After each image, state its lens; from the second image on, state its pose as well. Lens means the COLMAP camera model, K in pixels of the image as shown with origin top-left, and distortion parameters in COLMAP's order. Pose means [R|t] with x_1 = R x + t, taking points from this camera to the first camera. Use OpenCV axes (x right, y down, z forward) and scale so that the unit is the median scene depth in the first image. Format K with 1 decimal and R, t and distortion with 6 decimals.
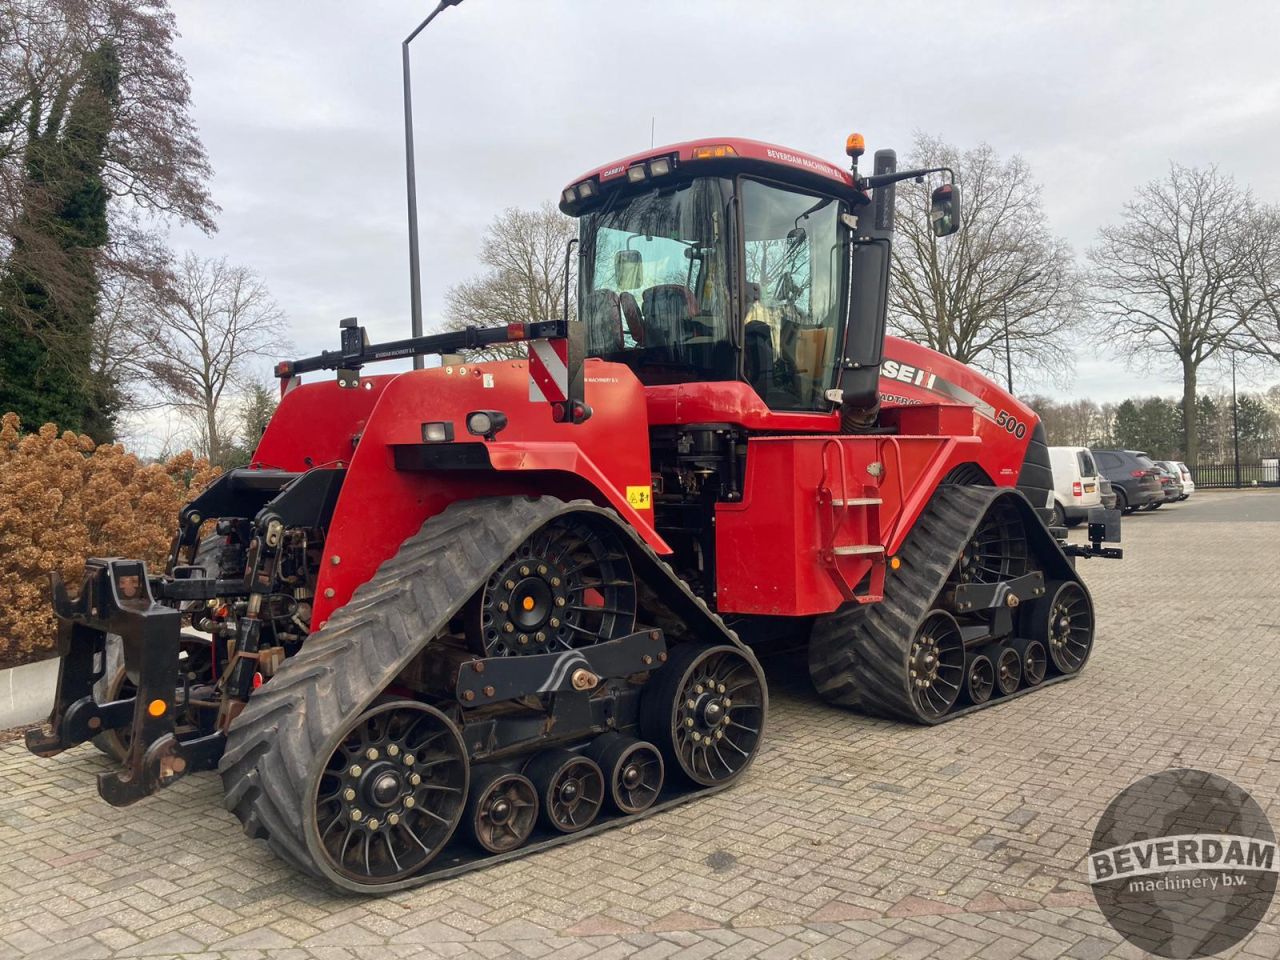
lens RADIAL K [[1041.2, 0, 642.3], [0, 1041.2, 482.8], [0, 0, 1]] dist [0.023860, -0.001257]
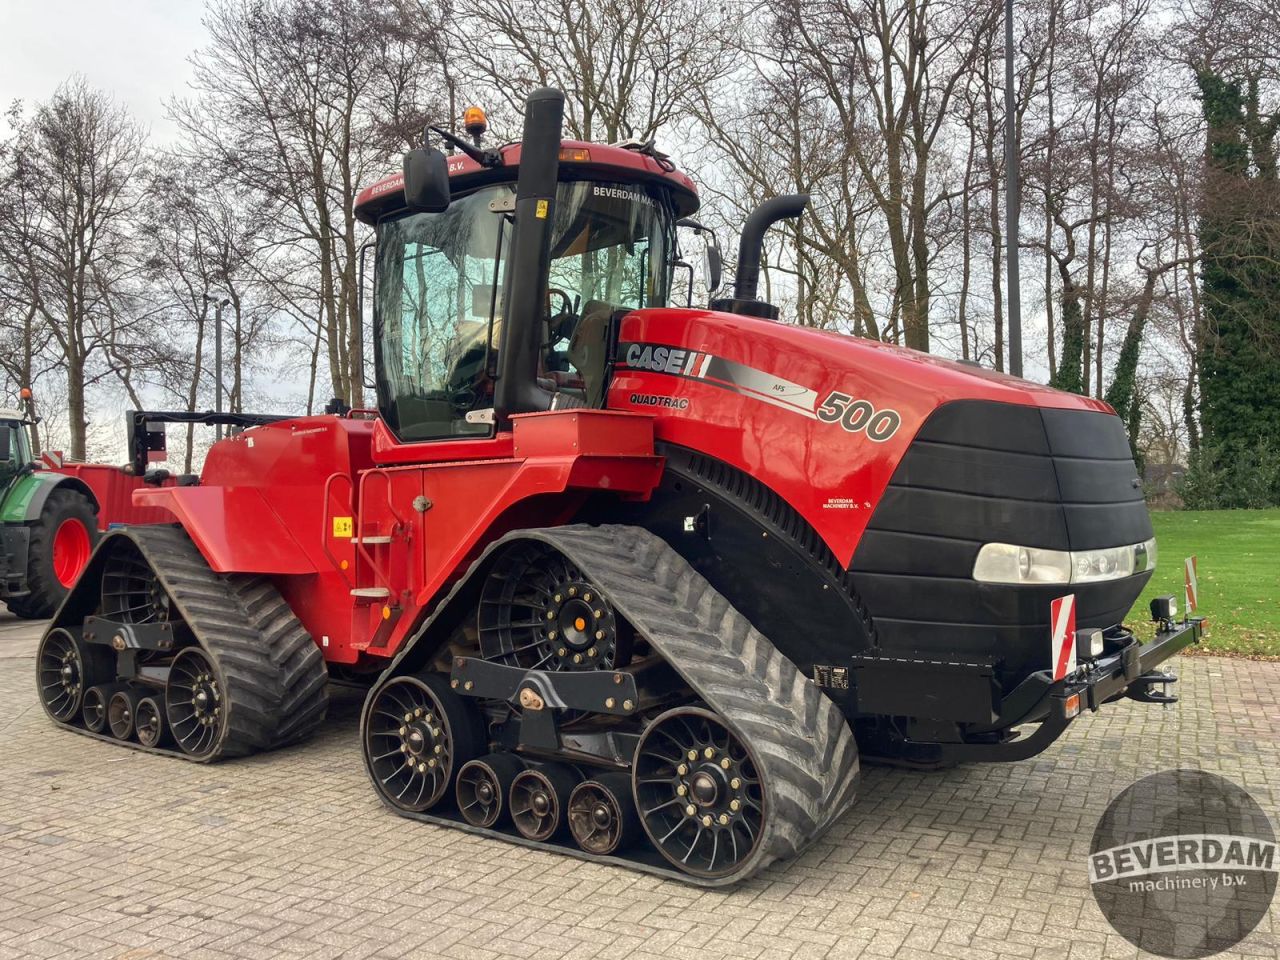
lens RADIAL K [[1041.2, 0, 642.3], [0, 1041.2, 482.8], [0, 0, 1]] dist [0.023860, -0.001257]
pose [[0.172988, -0.003905, -0.984916, 1.451848], [0.008694, 0.999959, -0.002437, -0.035717], [0.984886, -0.008142, 0.173015, 1.344039]]
